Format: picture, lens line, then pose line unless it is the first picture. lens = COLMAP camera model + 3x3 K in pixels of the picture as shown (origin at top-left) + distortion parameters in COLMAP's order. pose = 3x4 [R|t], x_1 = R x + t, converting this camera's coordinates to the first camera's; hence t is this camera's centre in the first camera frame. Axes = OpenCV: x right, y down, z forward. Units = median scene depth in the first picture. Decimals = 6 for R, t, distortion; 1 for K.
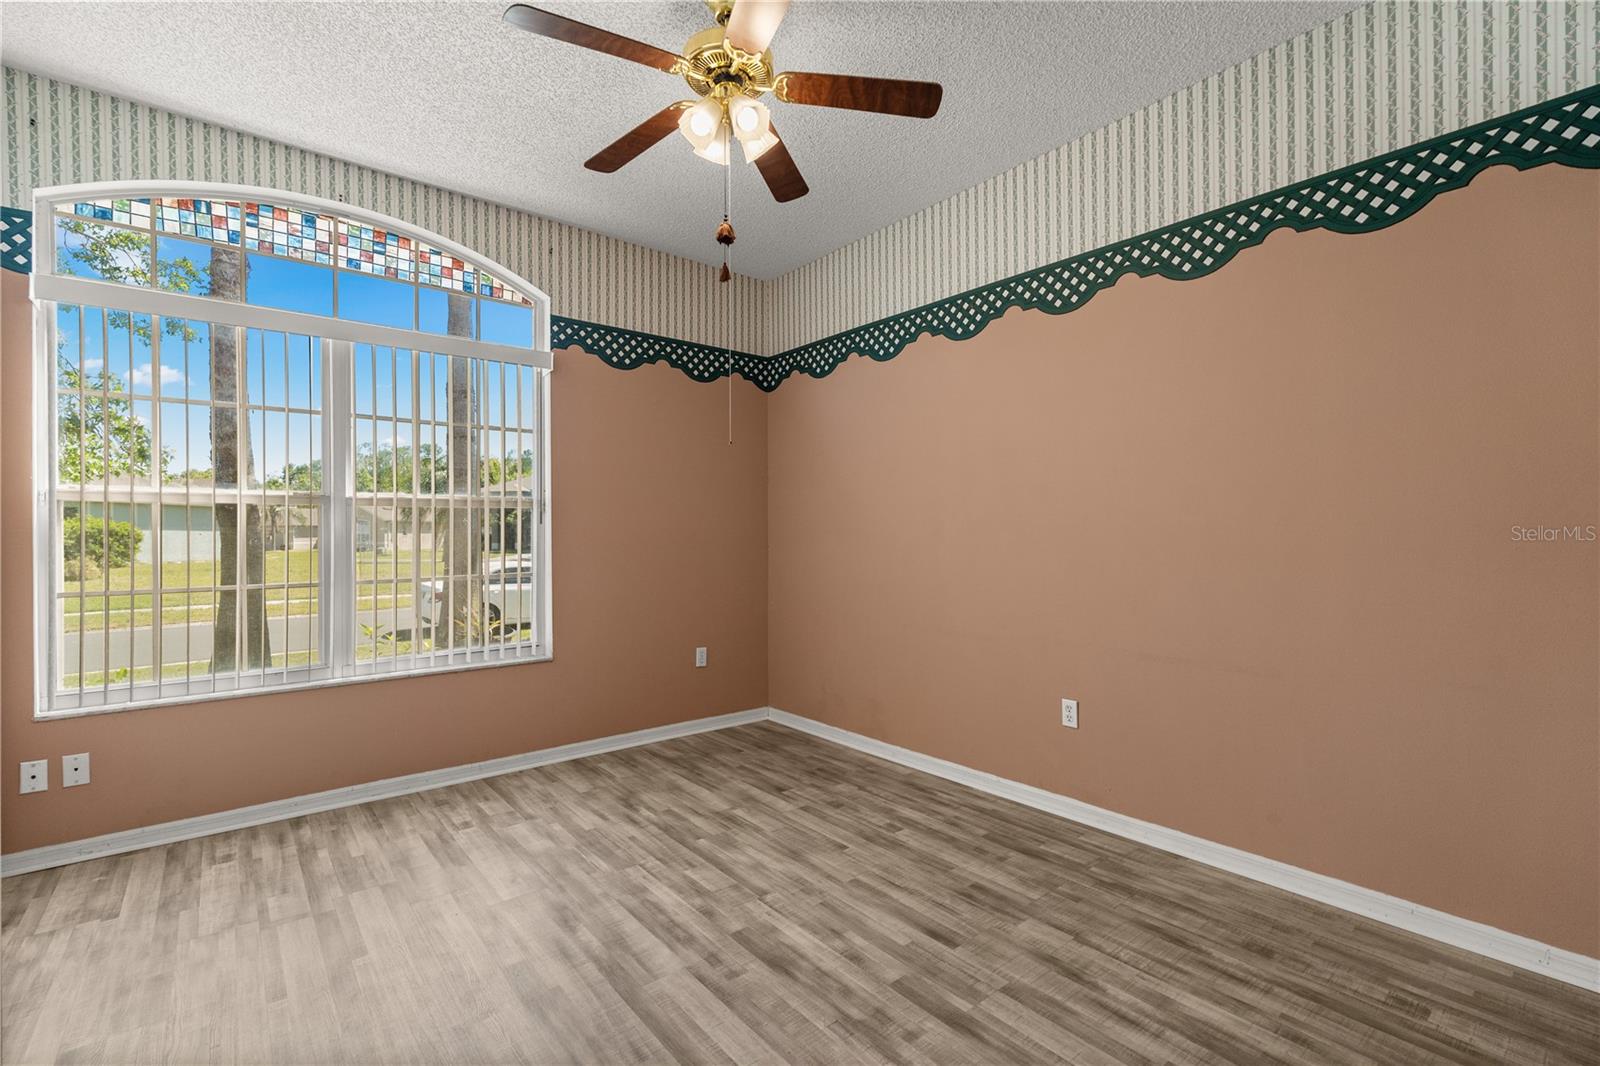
lens RADIAL K [[713.0, 0, 799.9], [0, 713.0, 535.1], [0, 0, 1]] dist [-0.004487, 0.000675]
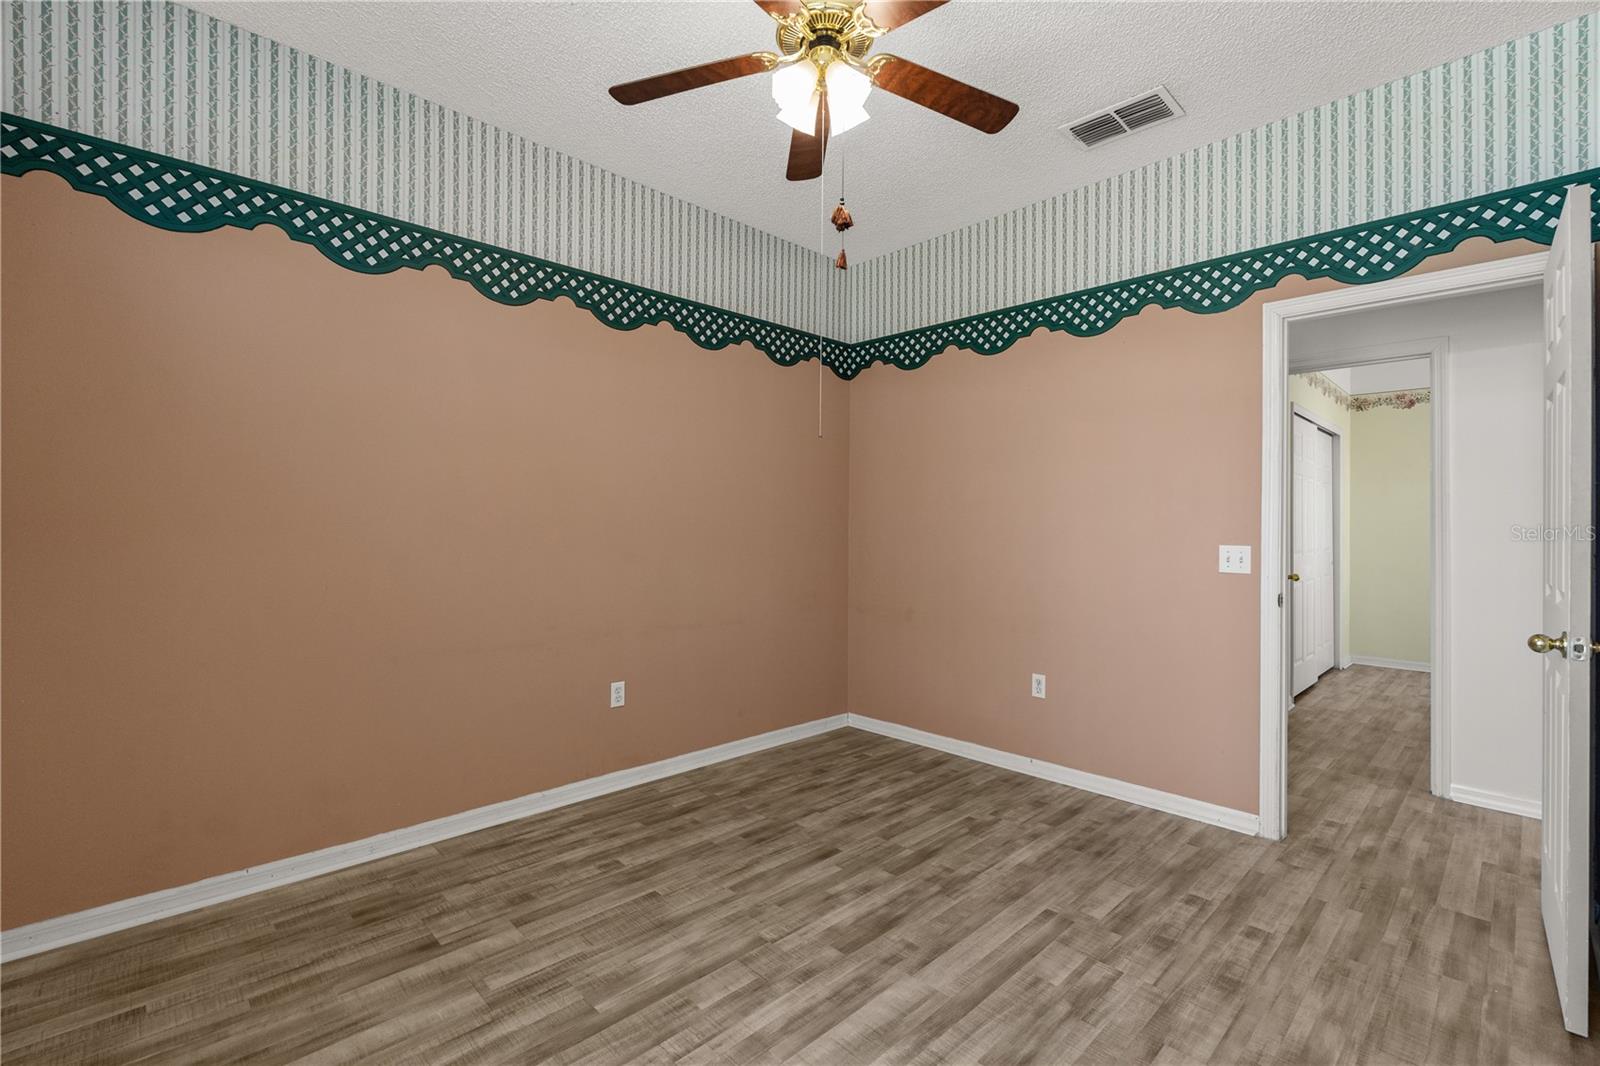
lens RADIAL K [[713.0, 0, 799.8], [0, 713.0, 530.1], [0, 0, 1]] dist [-0.004487, 0.000675]
pose [[-0.084089, -0.001583, 0.996457, -0.901463], [-0.007990, 0.999968, 0.000914, -0.010109], [-0.996426, -0.007885, -0.084099, 0.987592]]
